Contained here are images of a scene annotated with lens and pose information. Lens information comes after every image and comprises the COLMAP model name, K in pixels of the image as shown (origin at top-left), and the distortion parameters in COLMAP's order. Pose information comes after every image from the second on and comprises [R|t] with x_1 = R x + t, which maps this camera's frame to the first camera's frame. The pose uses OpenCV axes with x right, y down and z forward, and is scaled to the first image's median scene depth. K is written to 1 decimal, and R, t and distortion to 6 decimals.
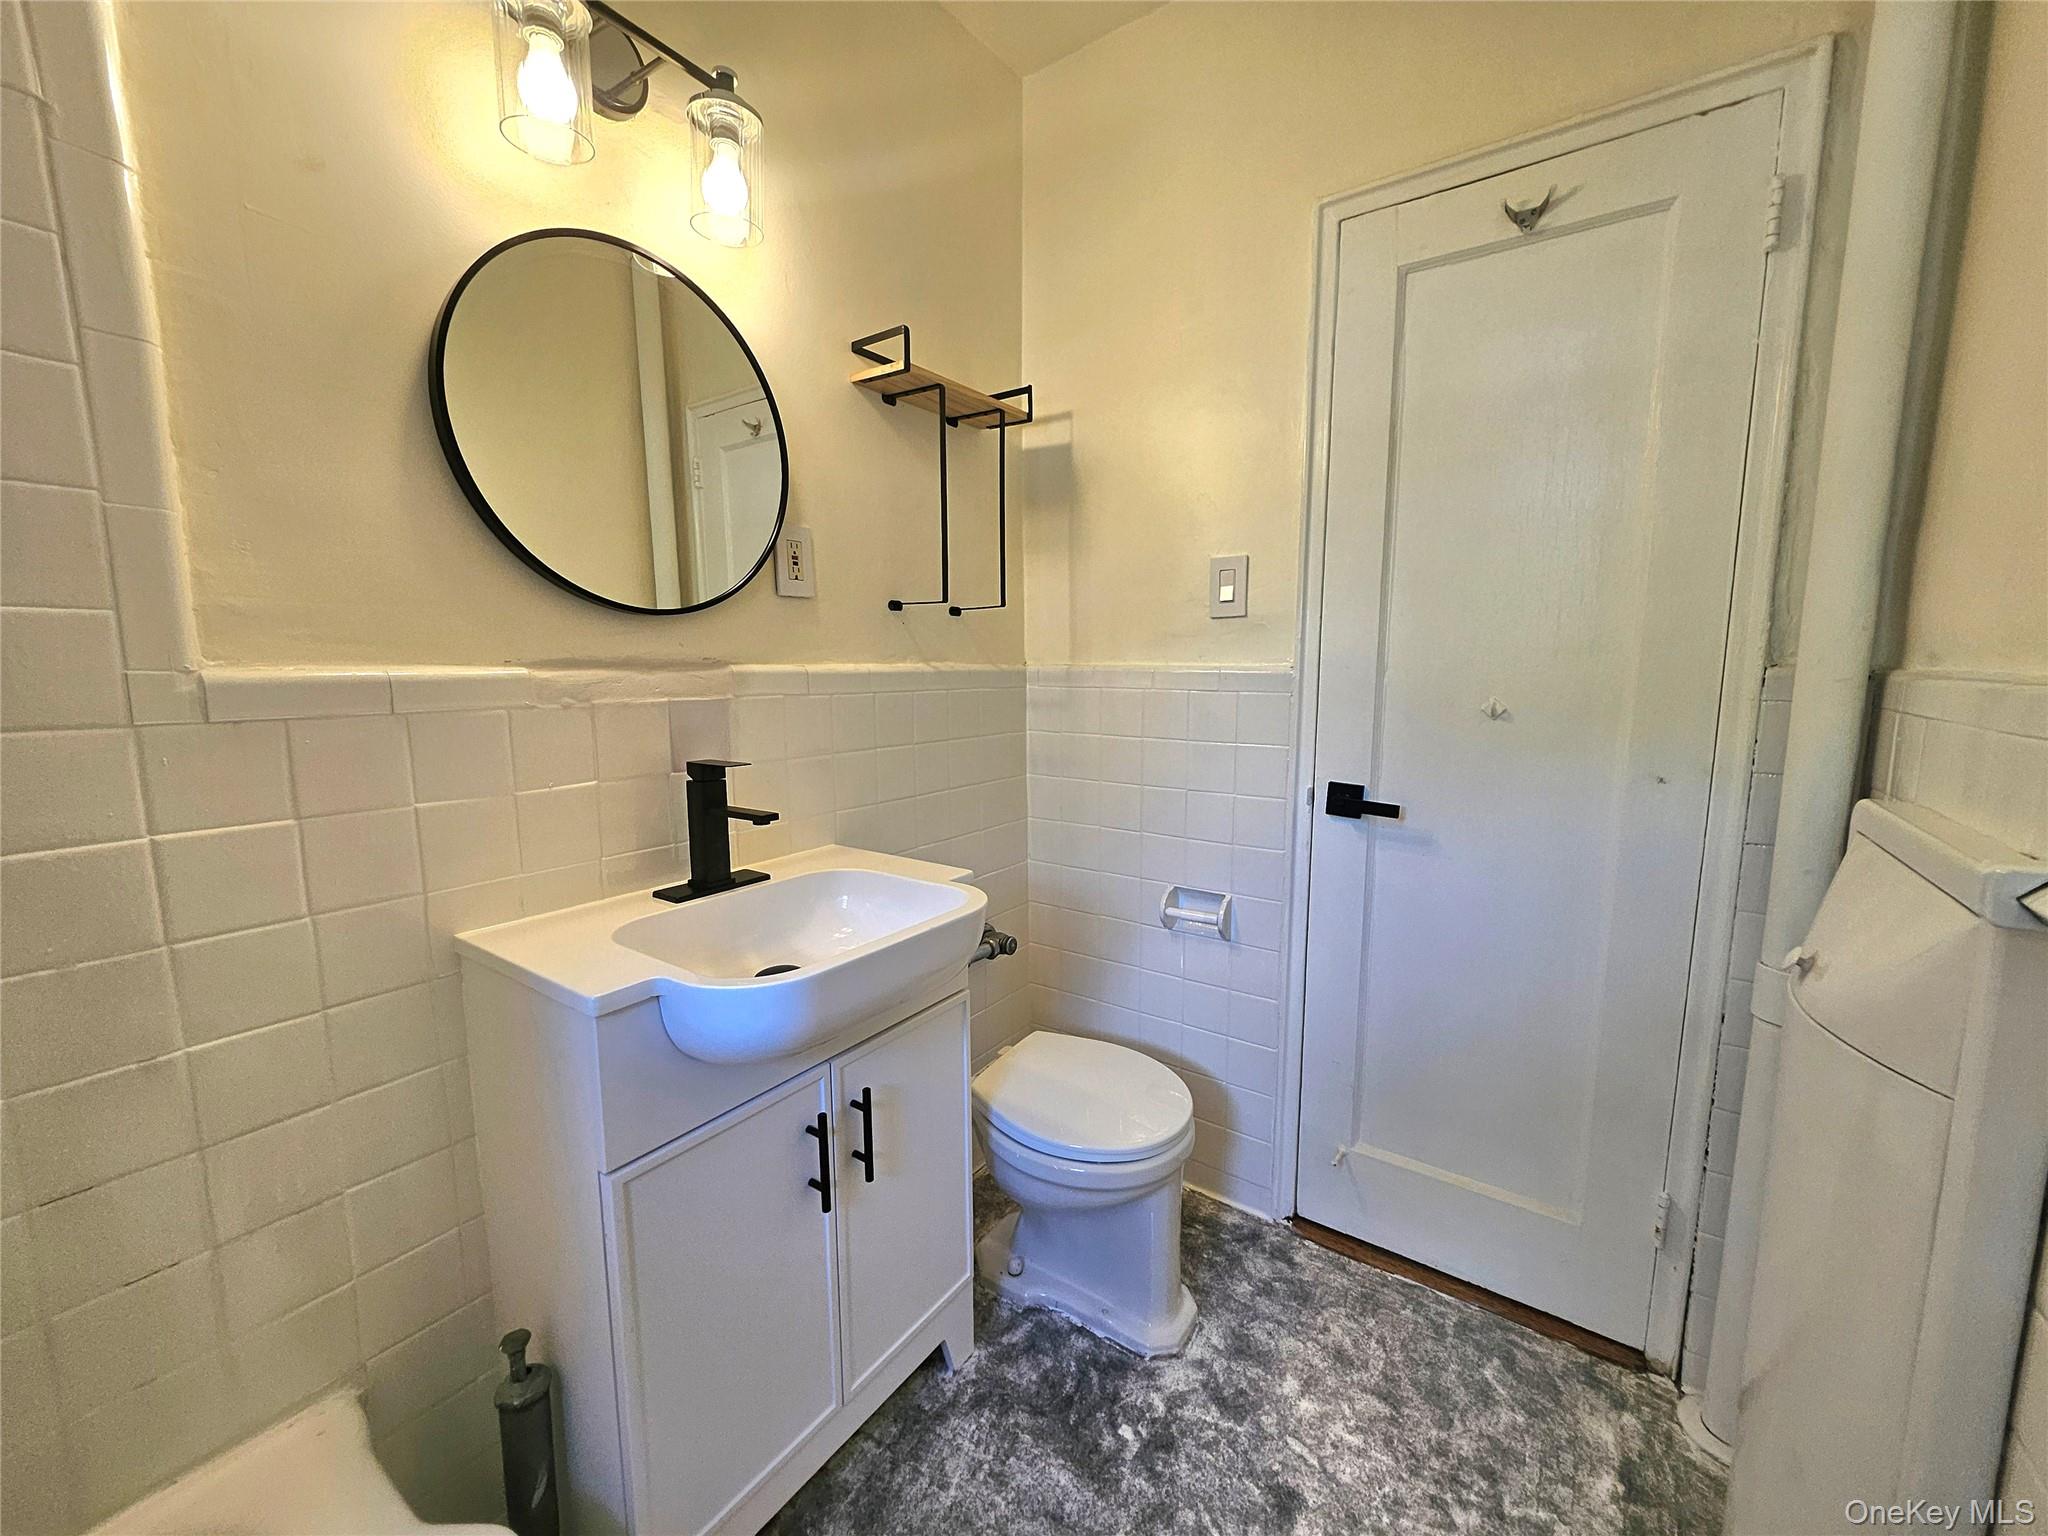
lens RADIAL K [[811.6, 0, 1020.8], [0, 811.6, 775.1], [0, 0, 1]] dist [0.003295, -0.002657]
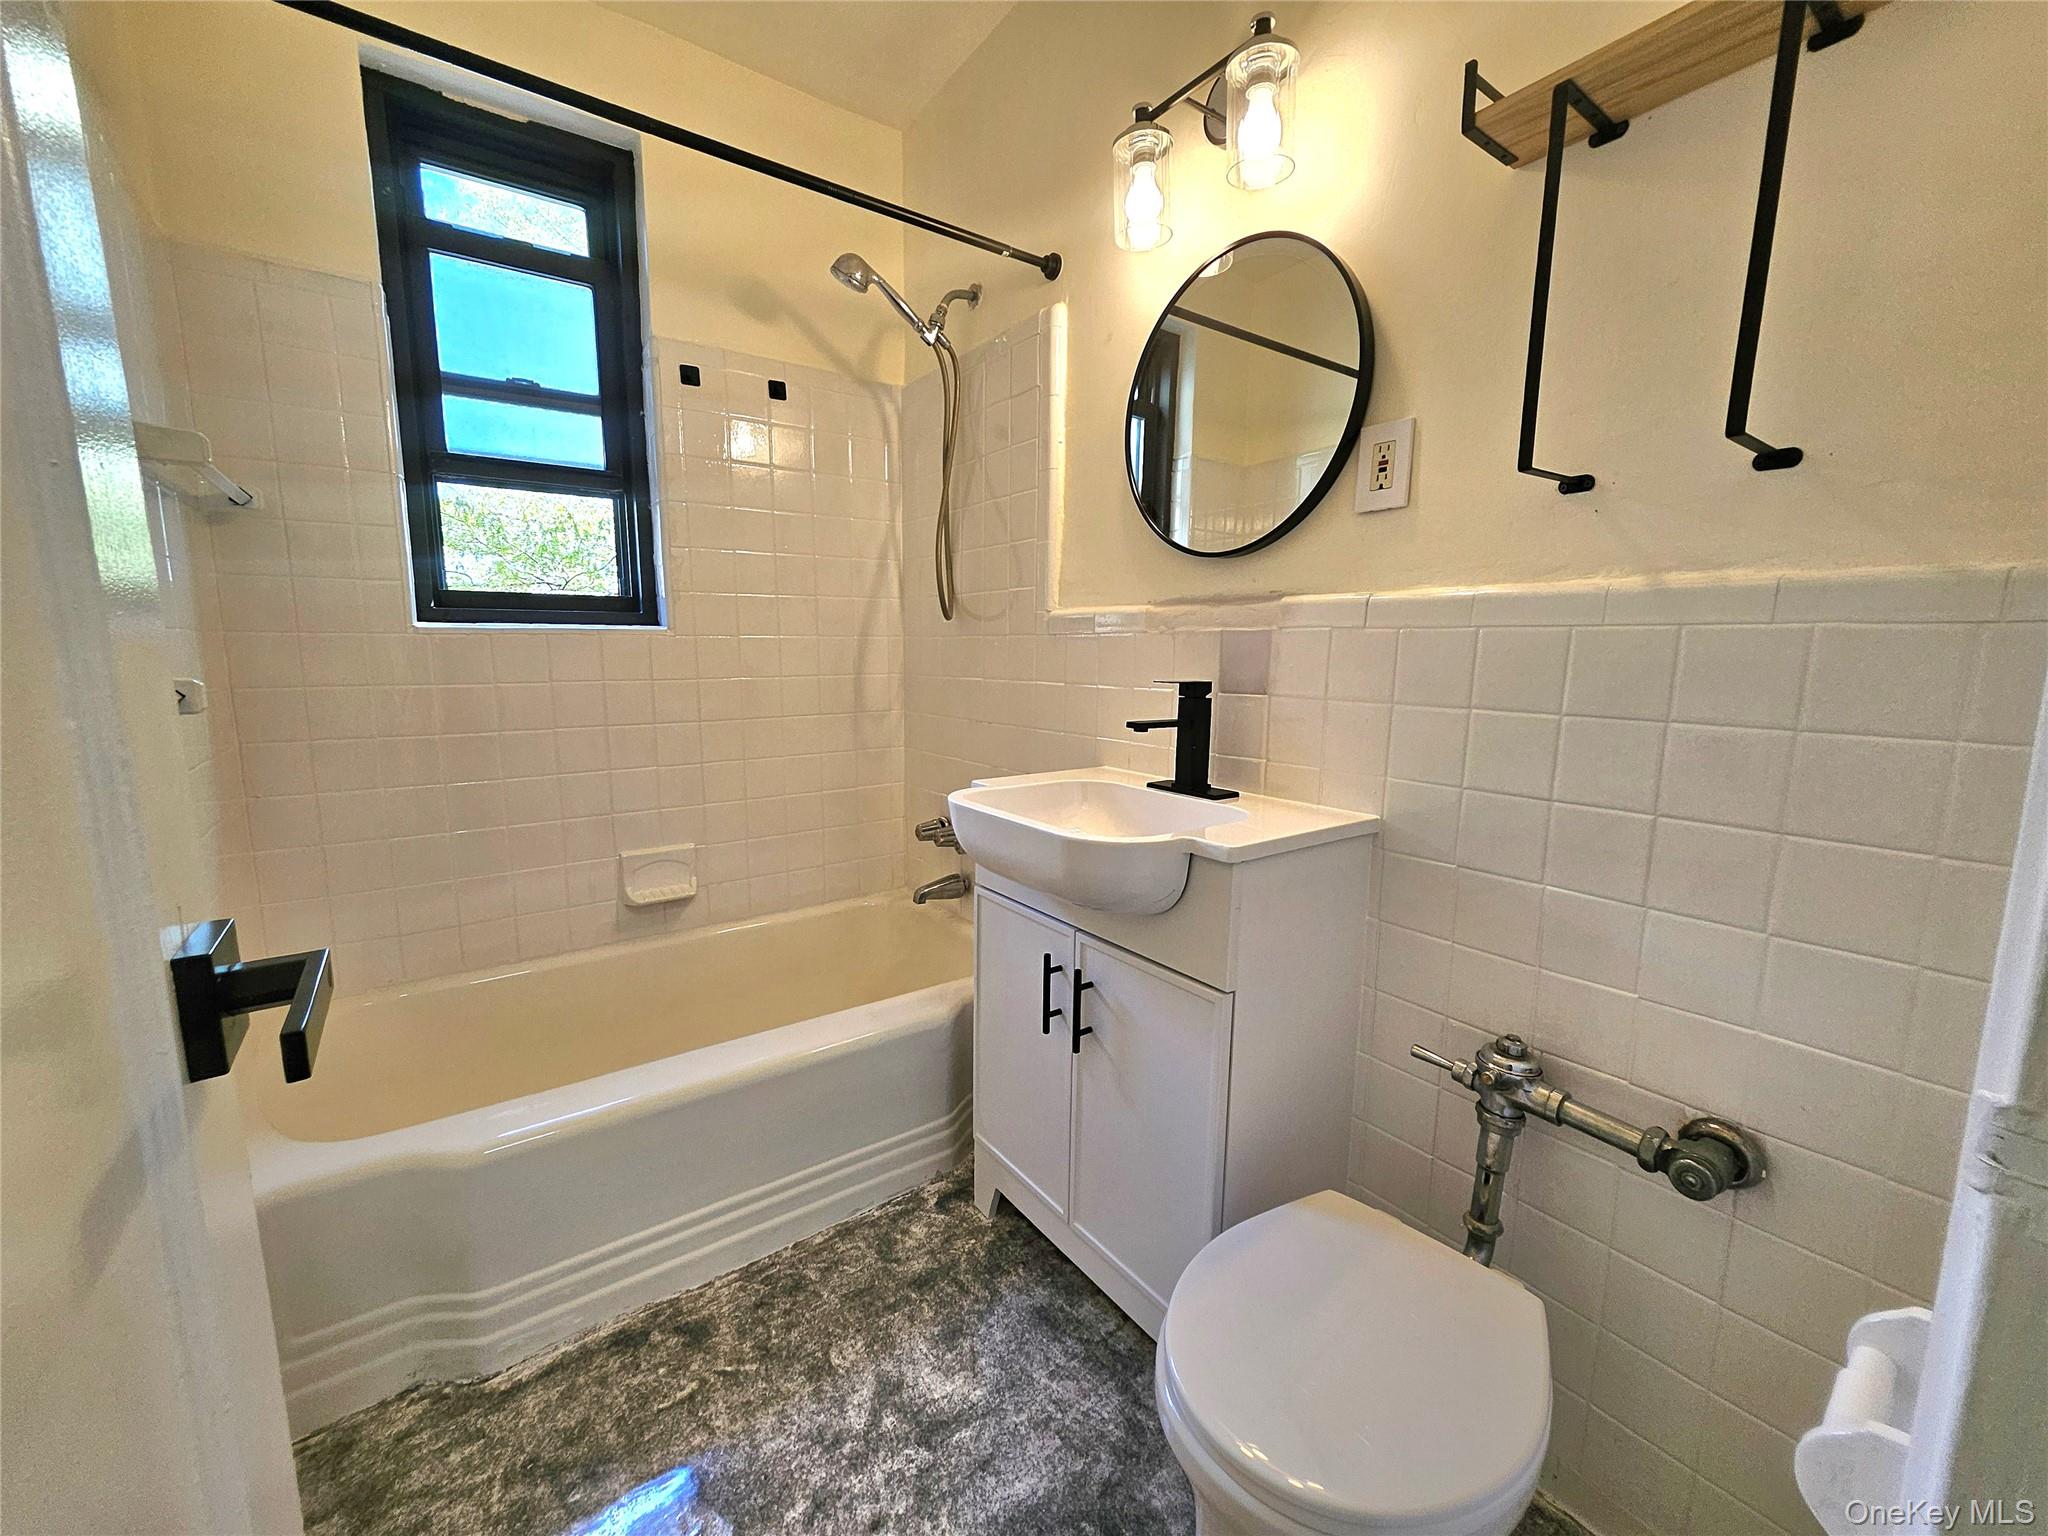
lens RADIAL K [[811.6, 0, 1019.2], [0, 811.6, 766.1], [0, 0, 1]] dist [0.003295, -0.002657]
pose [[-0.326066, 0.142080, -0.934609, 0.773087], [-0.130633, 0.972385, 0.193397, -0.088396], [0.936278, 0.185151, -0.298501, 1.102816]]
